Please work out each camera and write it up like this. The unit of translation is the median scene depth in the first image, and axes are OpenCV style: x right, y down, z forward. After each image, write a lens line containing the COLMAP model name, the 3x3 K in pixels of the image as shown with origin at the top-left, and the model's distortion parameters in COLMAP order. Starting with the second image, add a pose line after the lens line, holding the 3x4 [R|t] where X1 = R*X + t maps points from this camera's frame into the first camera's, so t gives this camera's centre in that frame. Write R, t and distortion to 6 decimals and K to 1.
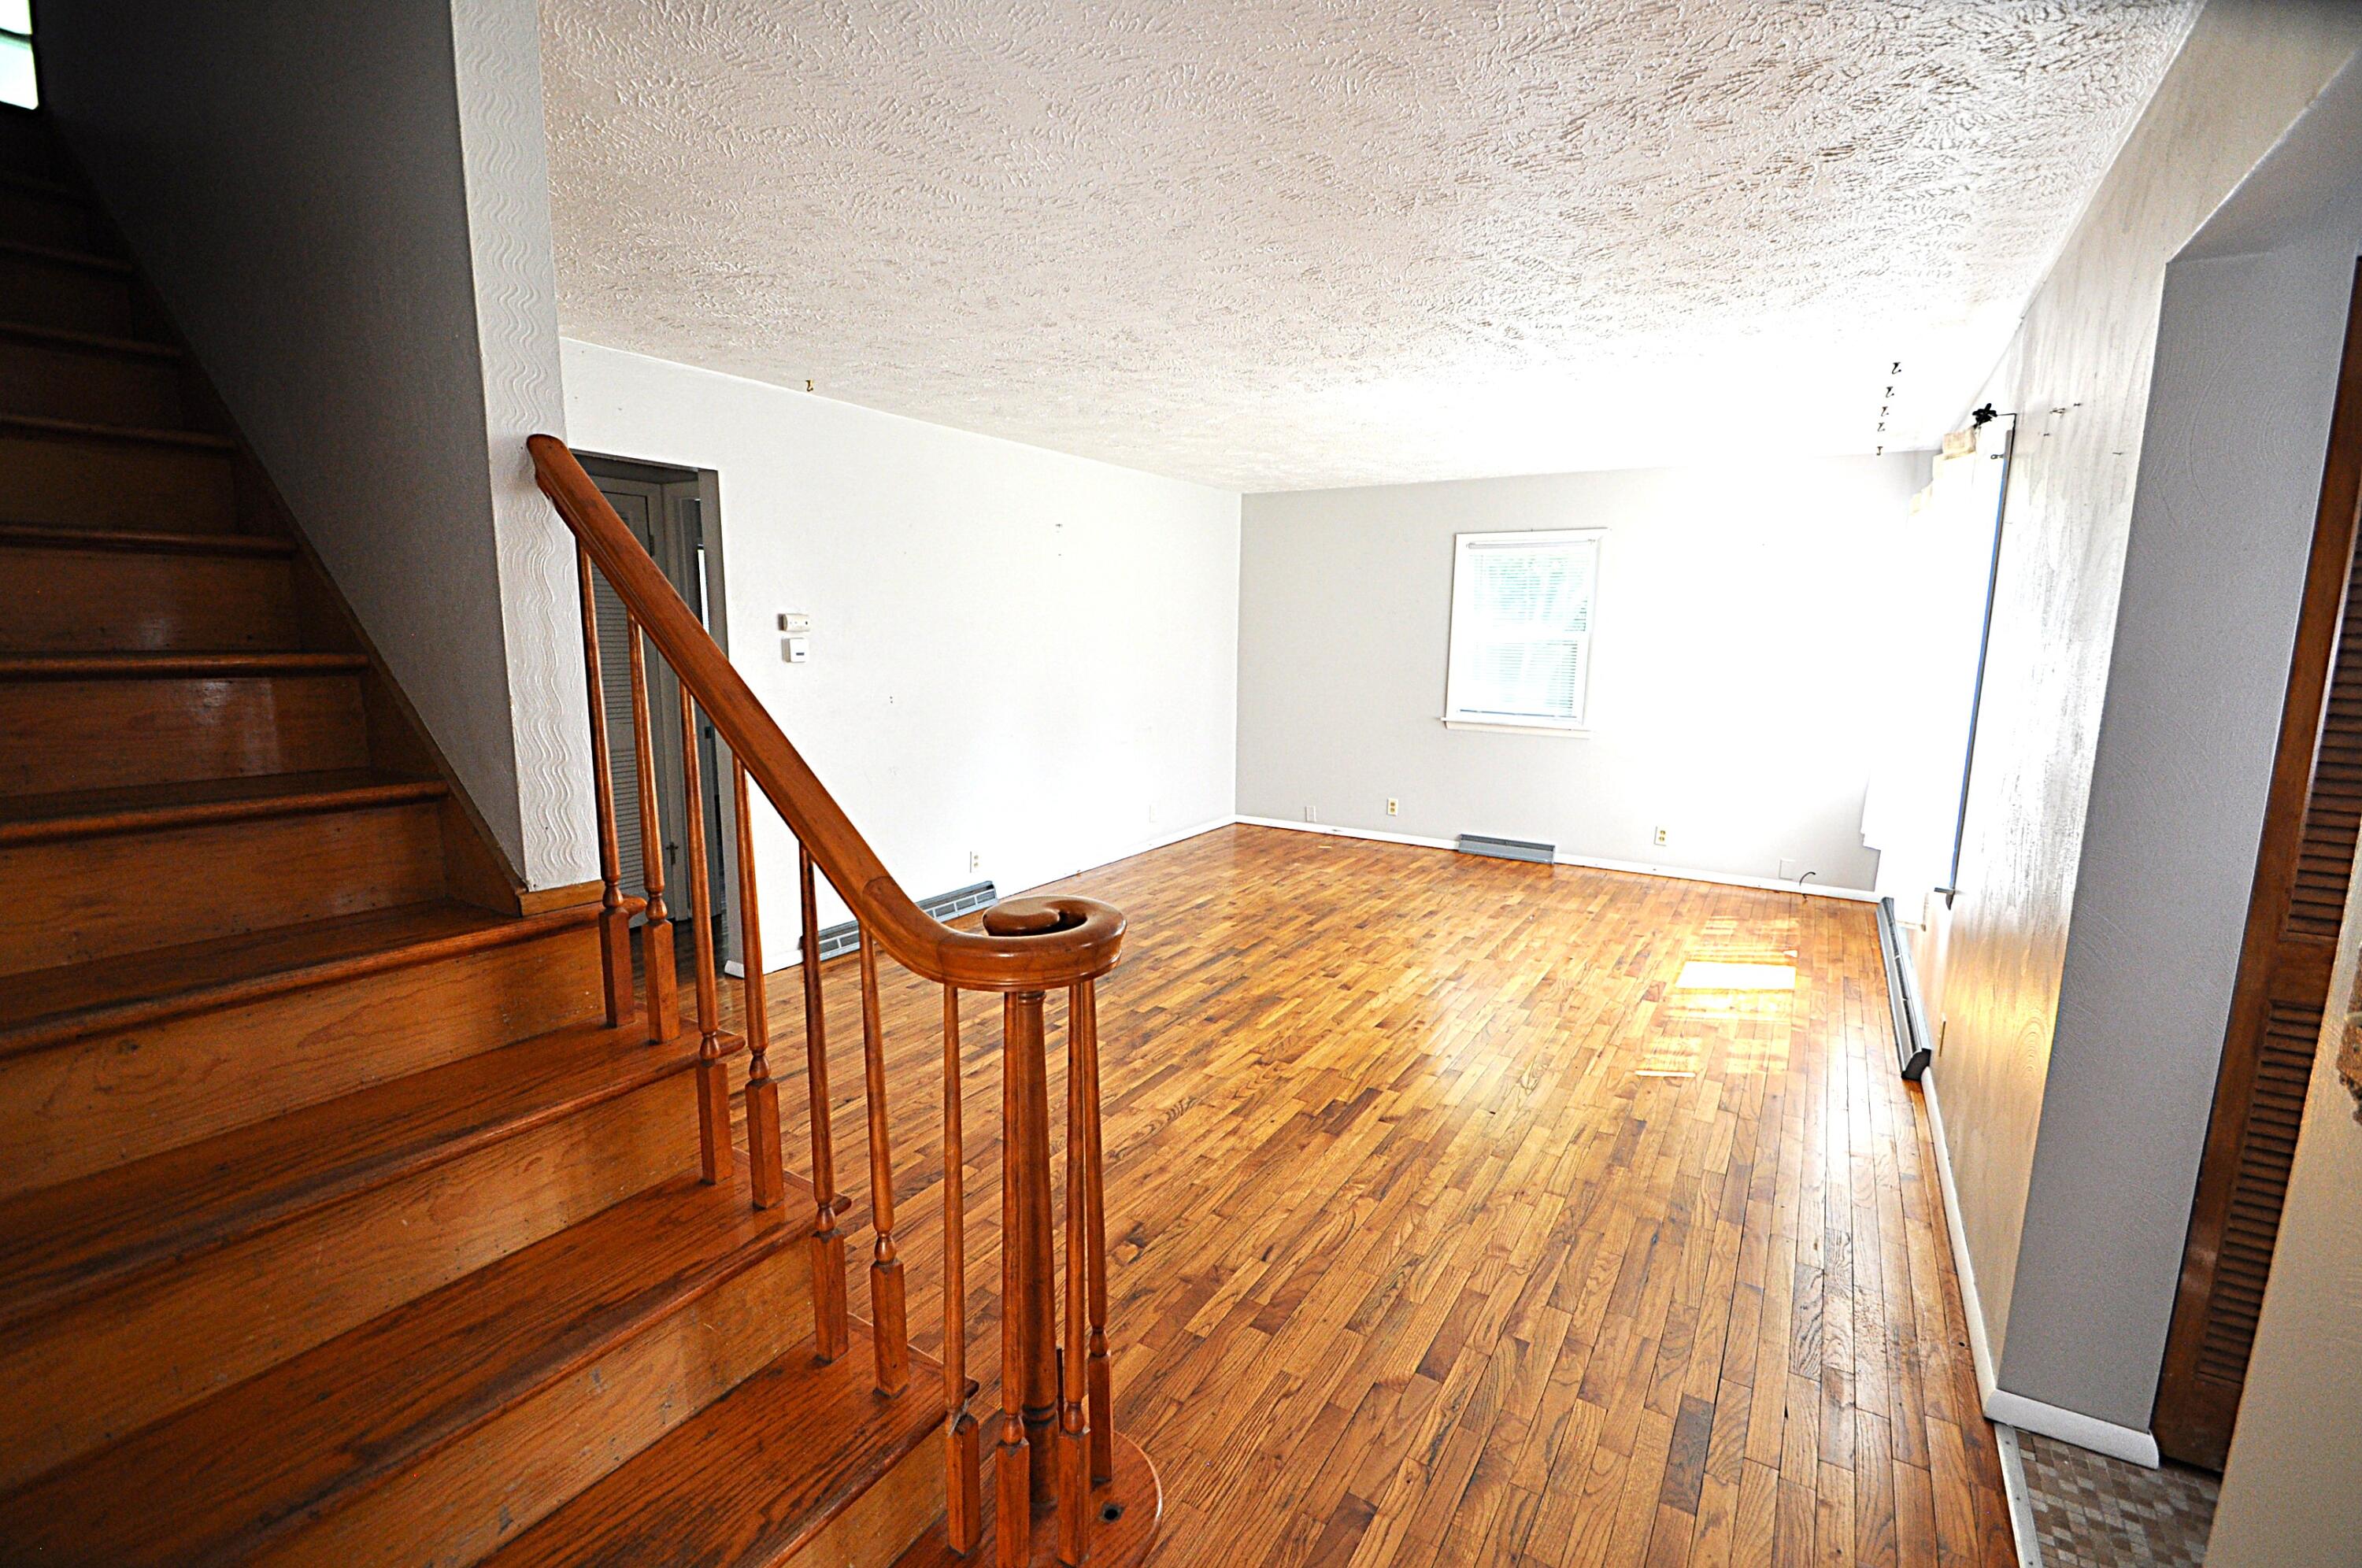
lens RADIAL K [[1030.7, 0, 1173.9], [0, 1030.7, 789.0], [0, 0, 1]] dist [0.020127, -0.020377]
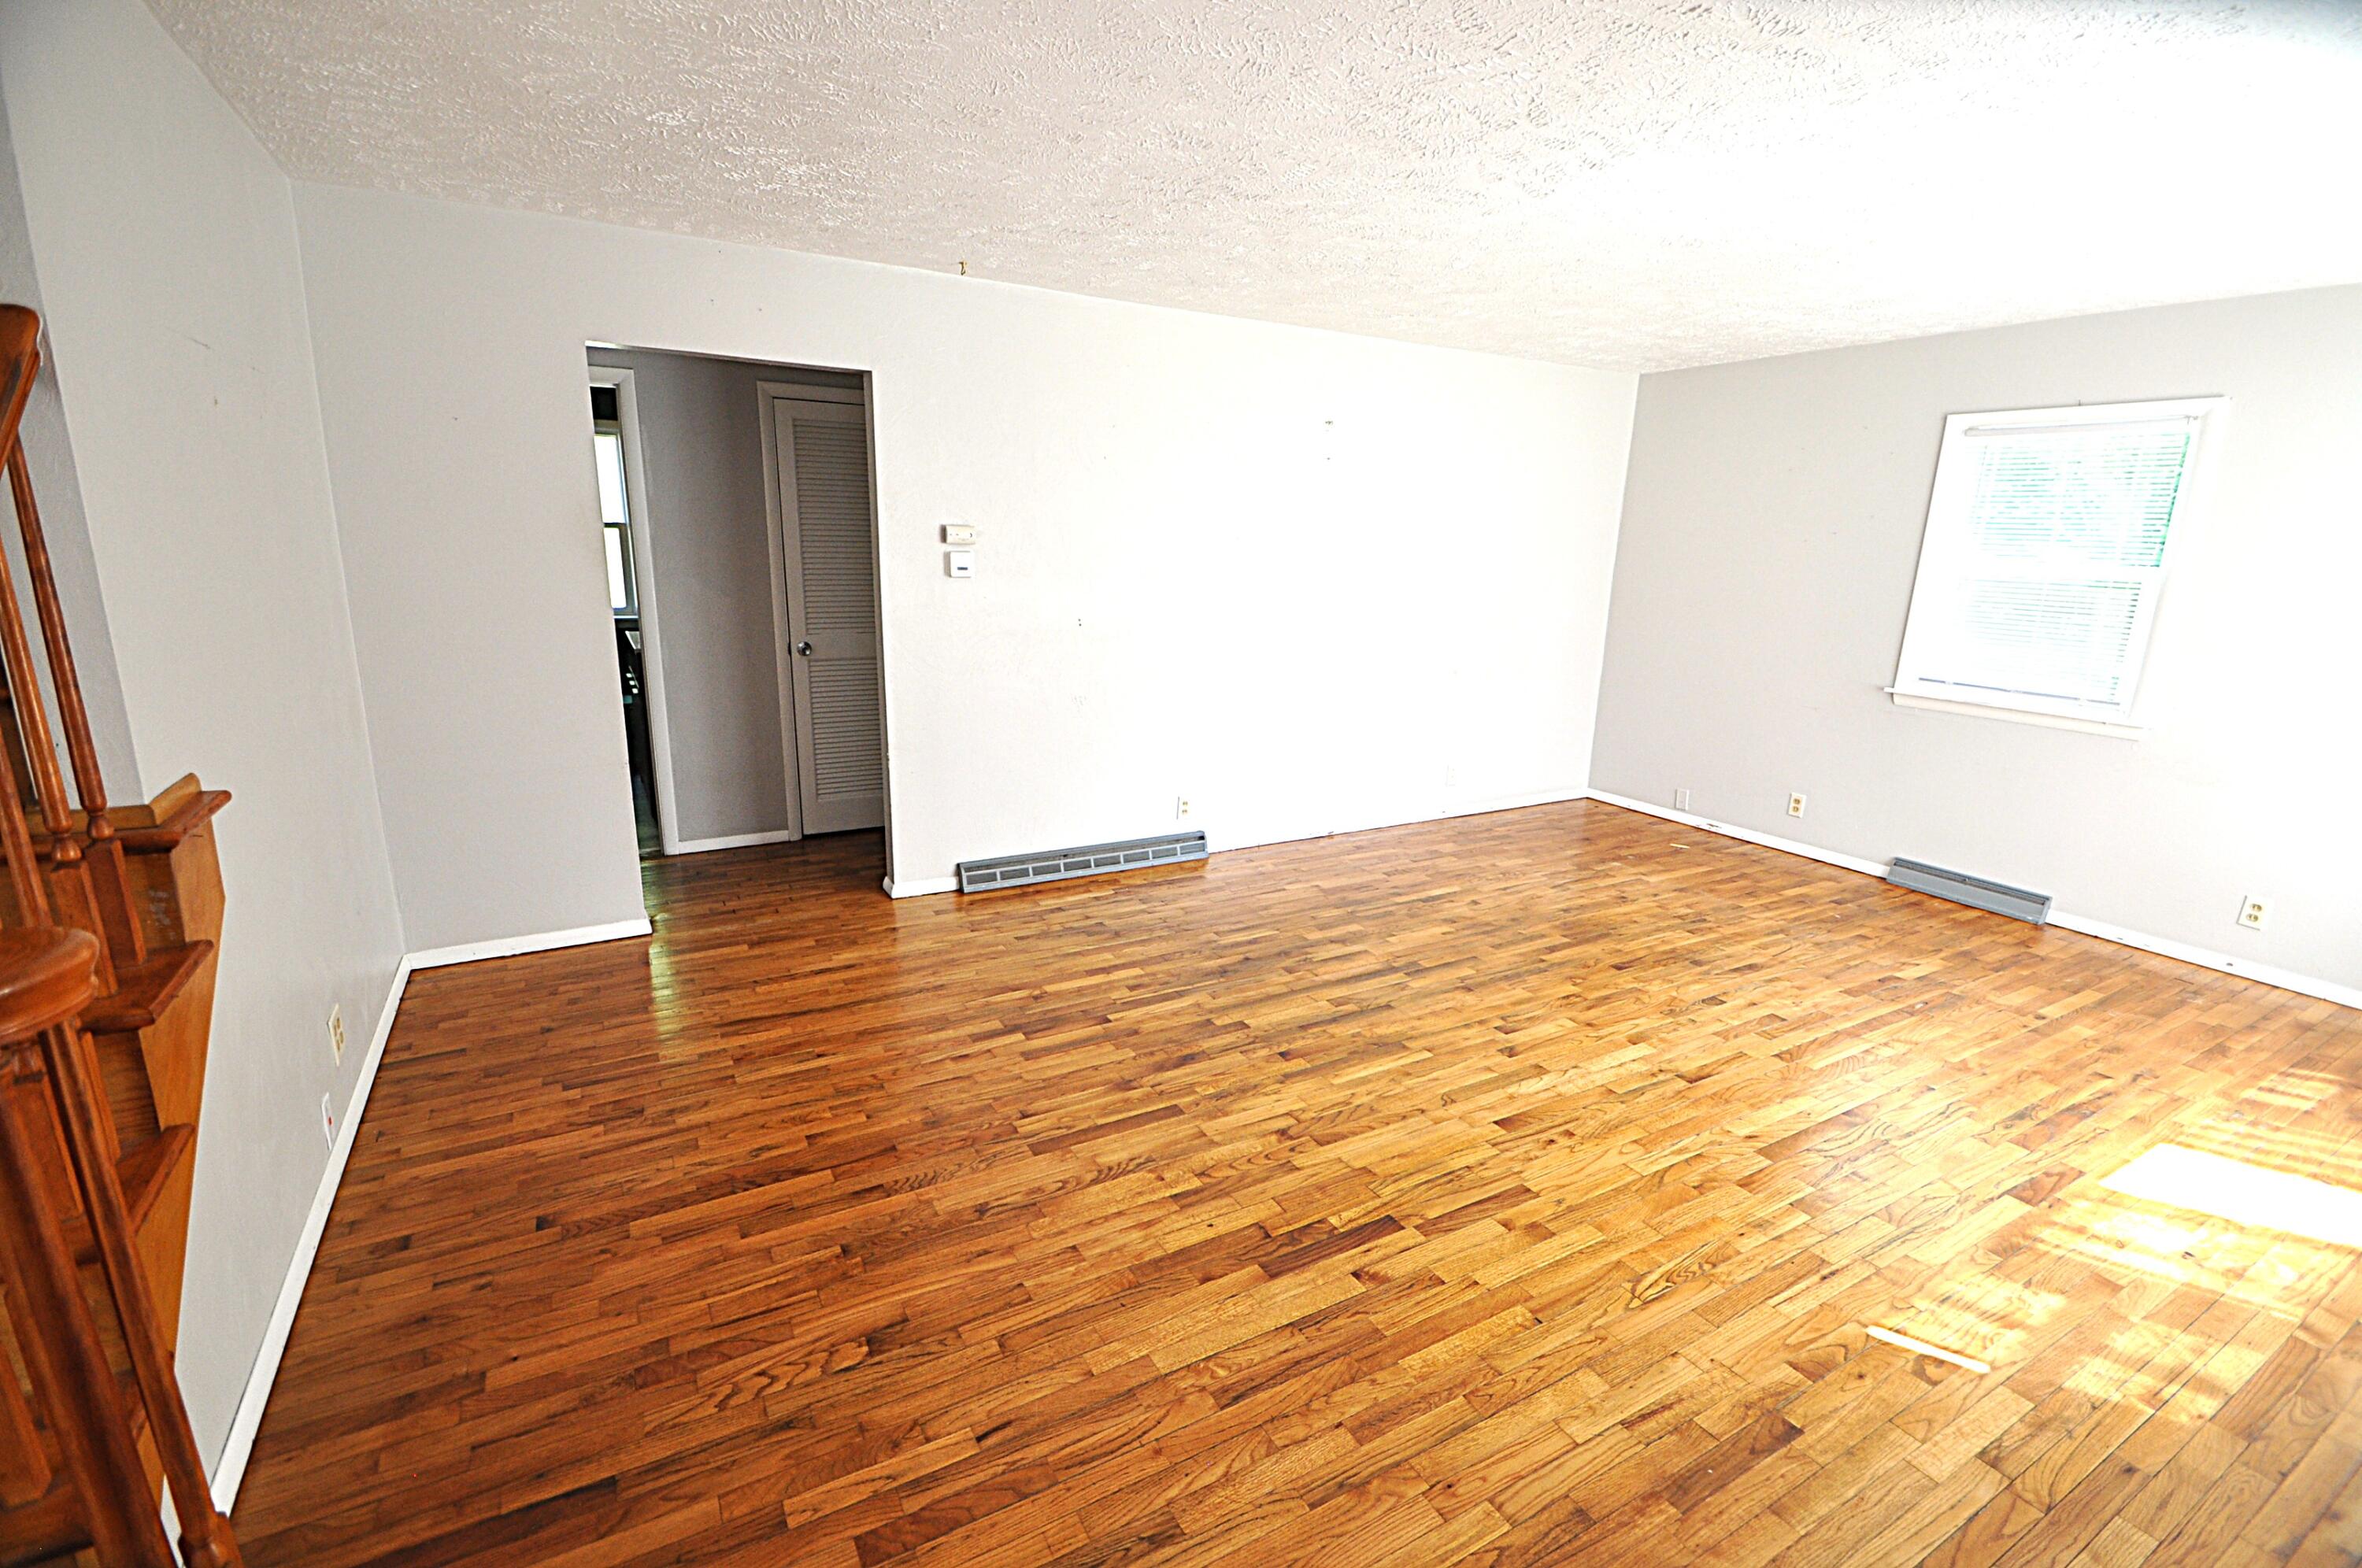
lens RADIAL K [[1030.7, 0, 1173.9], [0, 1030.7, 789.0], [0, 0, 1]] dist [0.020127, -0.020377]
pose [[0.878408, 0.123876, -0.461578, 0.256629], [-0.090382, 0.991454, 0.094079, -0.035946], [0.469287, -0.040921, 0.882097, 0.242964]]
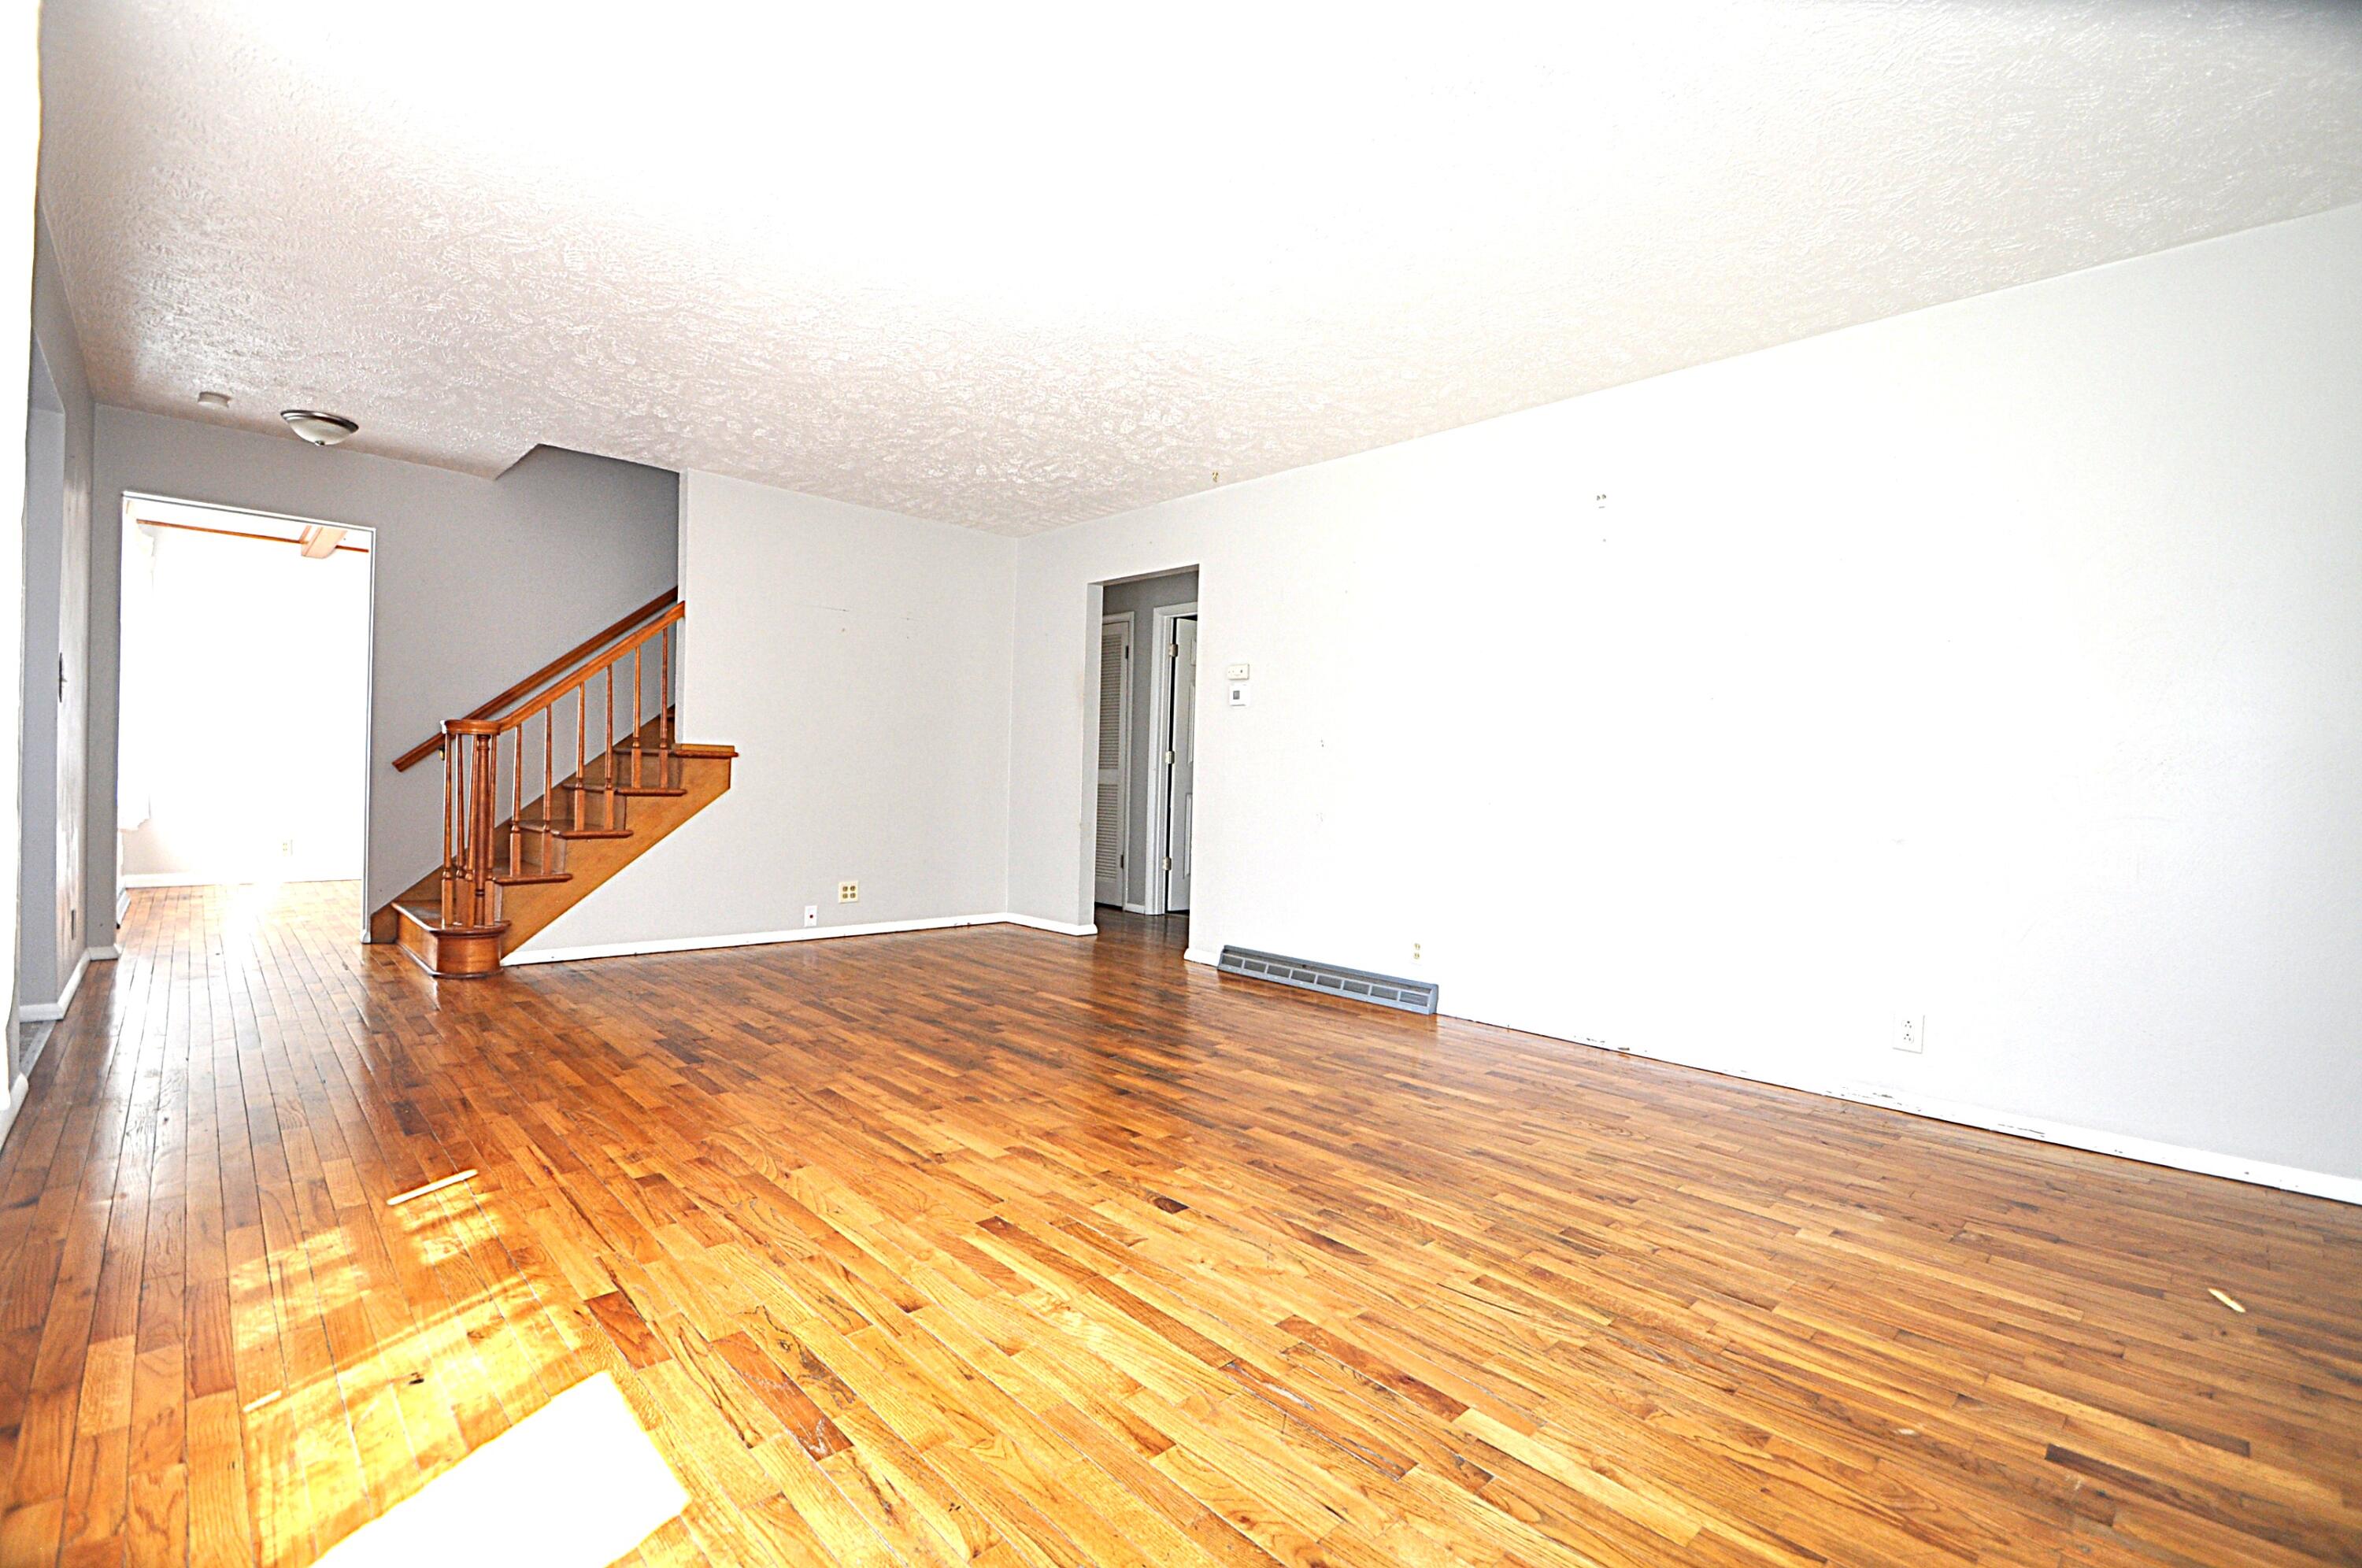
lens RADIAL K [[1030.7, 0, 1173.9], [0, 1030.7, 789.0], [0, 0, 1]] dist [0.020127, -0.020377]
pose [[-0.244321, -0.004563, -0.969684, 0.760963], [-0.182900, 0.982257, 0.041462, -0.062855], [0.952289, 0.187485, -0.240821, 1.190703]]
